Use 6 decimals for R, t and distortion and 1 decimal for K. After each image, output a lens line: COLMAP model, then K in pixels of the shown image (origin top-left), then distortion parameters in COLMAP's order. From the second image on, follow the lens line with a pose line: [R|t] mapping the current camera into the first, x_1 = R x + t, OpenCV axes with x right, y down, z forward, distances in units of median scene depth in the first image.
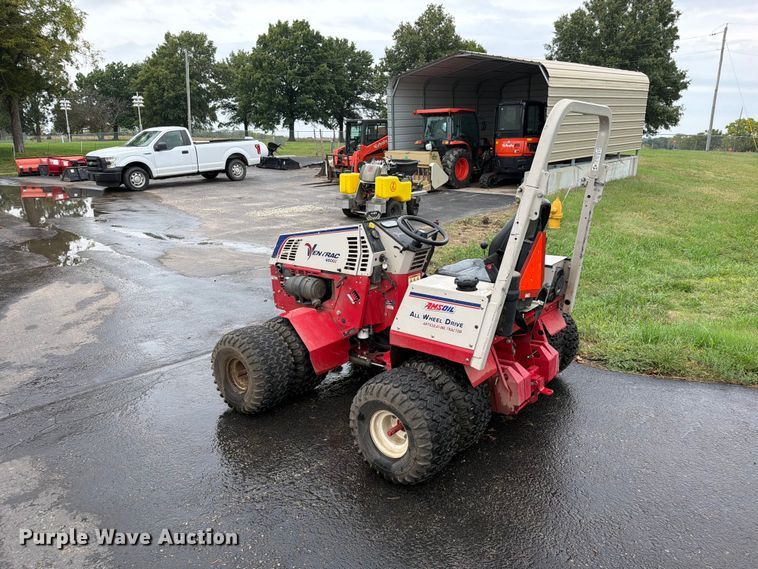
lens RADIAL K [[536.6, 0, 358.9], [0, 536.6, 304.9], [0, 0, 1]] dist [0.061449, -0.078525]
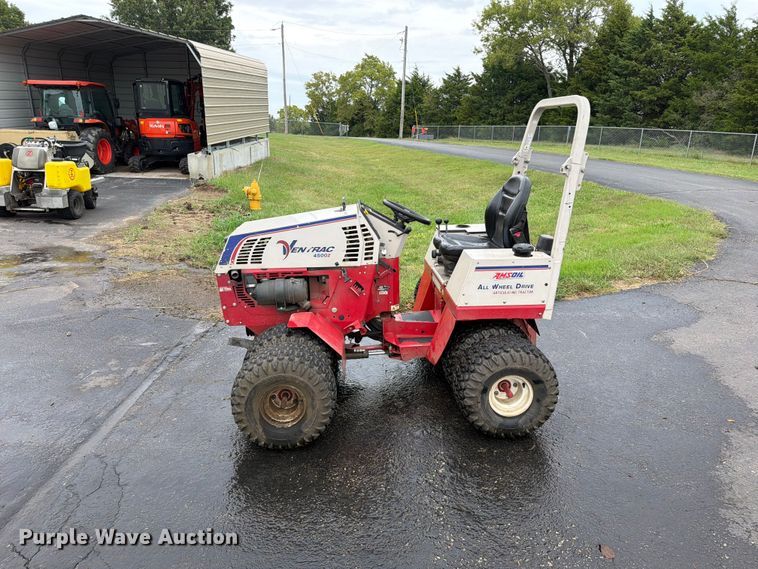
lens RADIAL K [[535.6, 0, 384.2], [0, 535.6, 304.9], [0, 0, 1]] dist [0.047875, -0.053949]
pose [[0.710349, -0.207886, 0.672449, -0.189043], [0.185488, 0.976906, 0.106065, -0.024071], [-0.678969, 0.049389, 0.732504, 0.083057]]
